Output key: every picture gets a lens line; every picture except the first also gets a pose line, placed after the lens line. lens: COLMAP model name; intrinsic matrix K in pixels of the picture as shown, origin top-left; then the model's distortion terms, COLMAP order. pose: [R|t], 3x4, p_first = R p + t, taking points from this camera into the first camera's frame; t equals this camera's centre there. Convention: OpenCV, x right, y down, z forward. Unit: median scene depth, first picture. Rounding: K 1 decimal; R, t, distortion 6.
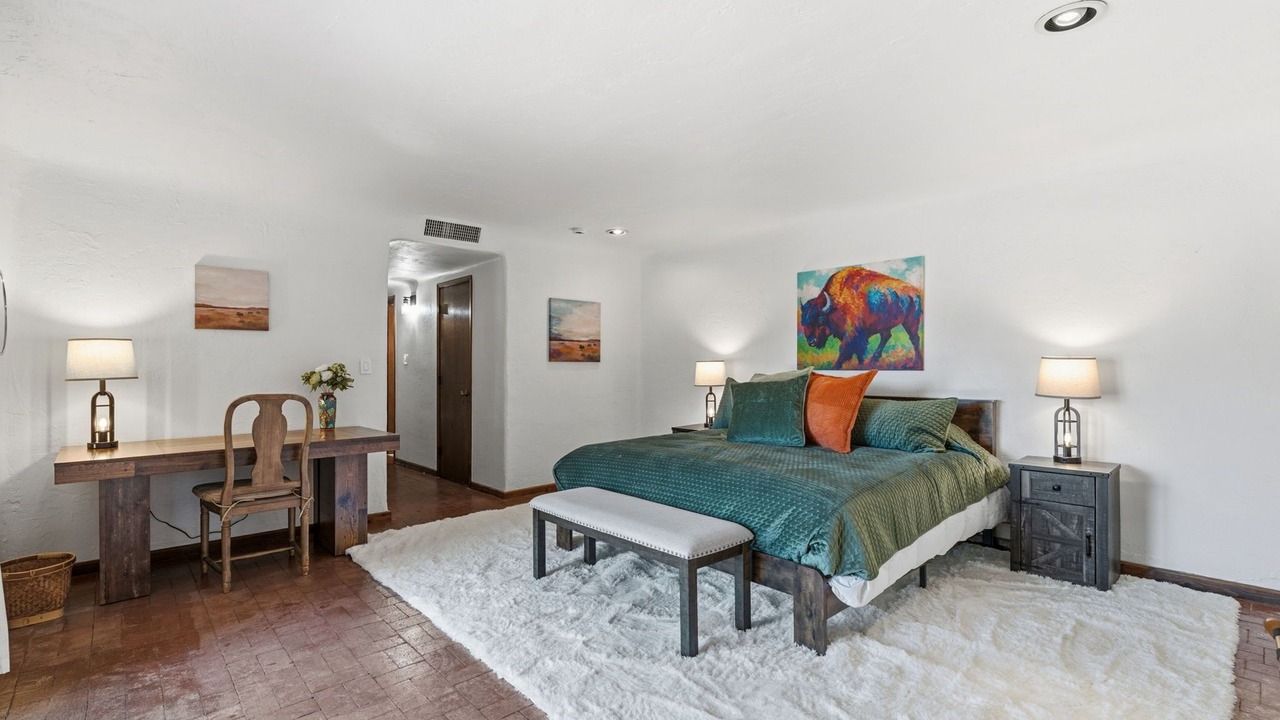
lens RADIAL K [[554.4, 0, 642.1], [0, 554.4, 356.5], [0, 0, 1]] dist [-0.002453, -0.000120]
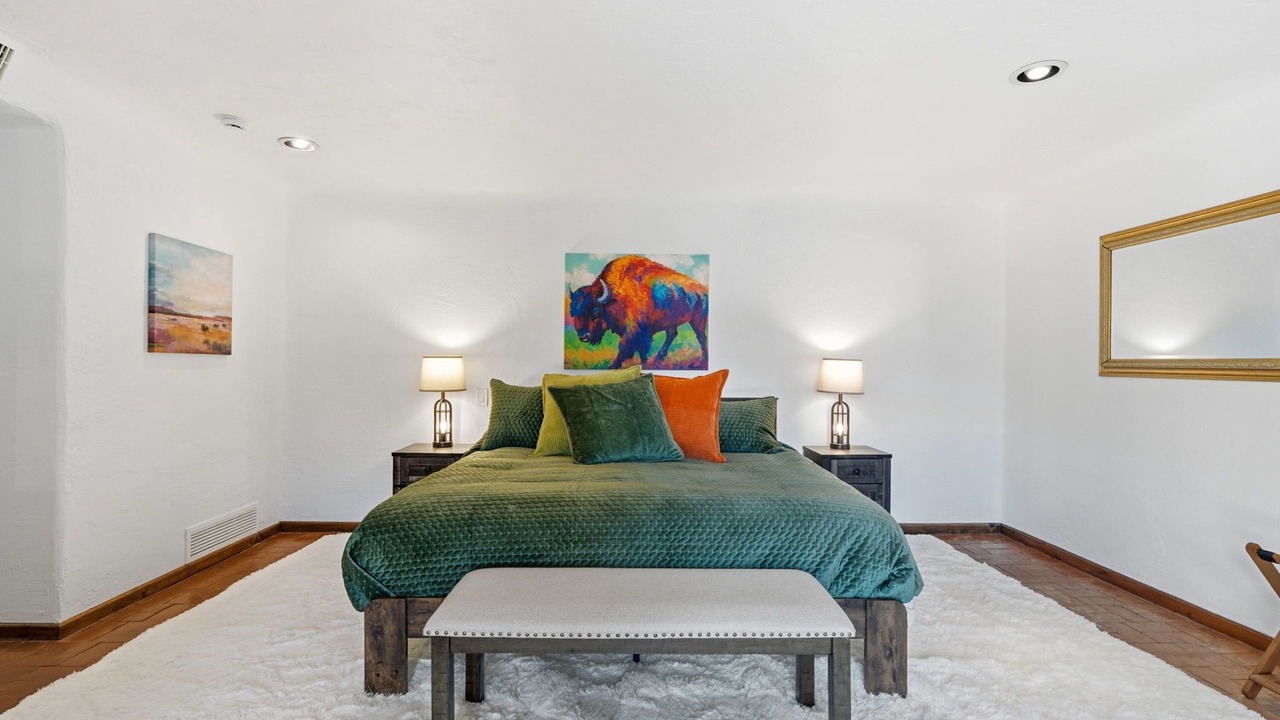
lens RADIAL K [[585.9, 0, 639.1], [0, 585.9, 366.7], [0, 0, 1]] dist [-0.004605, 0.000025]
pose [[0.684172, 0.006126, 0.729295, -0.307184], [-0.019533, 0.999760, 0.009927, 0.010019], [-0.729059, -0.021038, 0.684127, 0.332007]]
